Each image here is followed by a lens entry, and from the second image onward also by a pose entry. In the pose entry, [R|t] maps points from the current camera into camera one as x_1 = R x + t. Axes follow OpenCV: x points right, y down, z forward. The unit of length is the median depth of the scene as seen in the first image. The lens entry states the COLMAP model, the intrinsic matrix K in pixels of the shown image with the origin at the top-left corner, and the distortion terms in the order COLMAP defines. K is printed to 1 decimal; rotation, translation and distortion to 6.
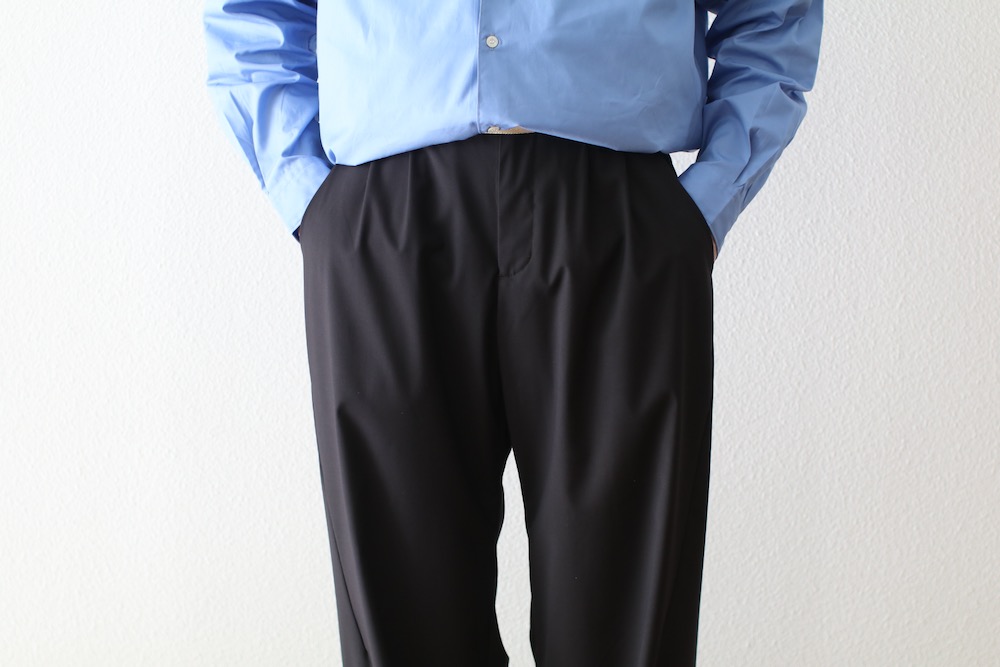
lens RADIAL K [[2345.1, 0, 500.0], [0, 2345.1, 333.5], [0, 0, 1]] dist [-0.182918, 0.317915]
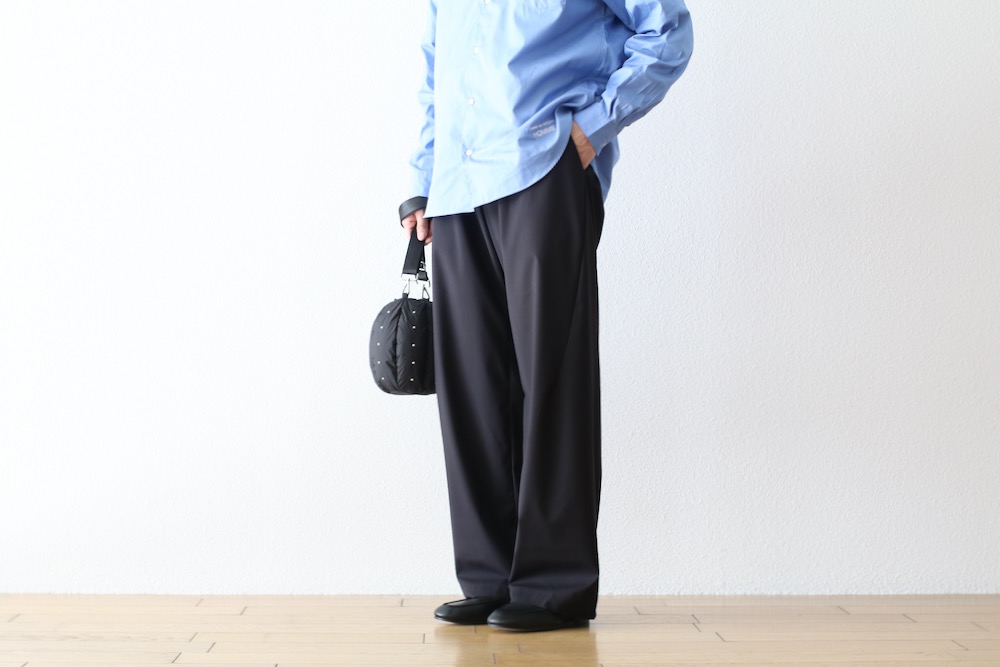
lens RADIAL K [[2345.1, 0, 500.0], [0, 2345.1, 333.5], [0, 0, 1]] dist [-0.182918, 0.317915]
pose [[0.999808, 0.015617, 0.011827, -0.011777], [-0.014106, 0.992844, -0.118581, 0.268362], [-0.013595, 0.118392, 0.992874, -0.723706]]
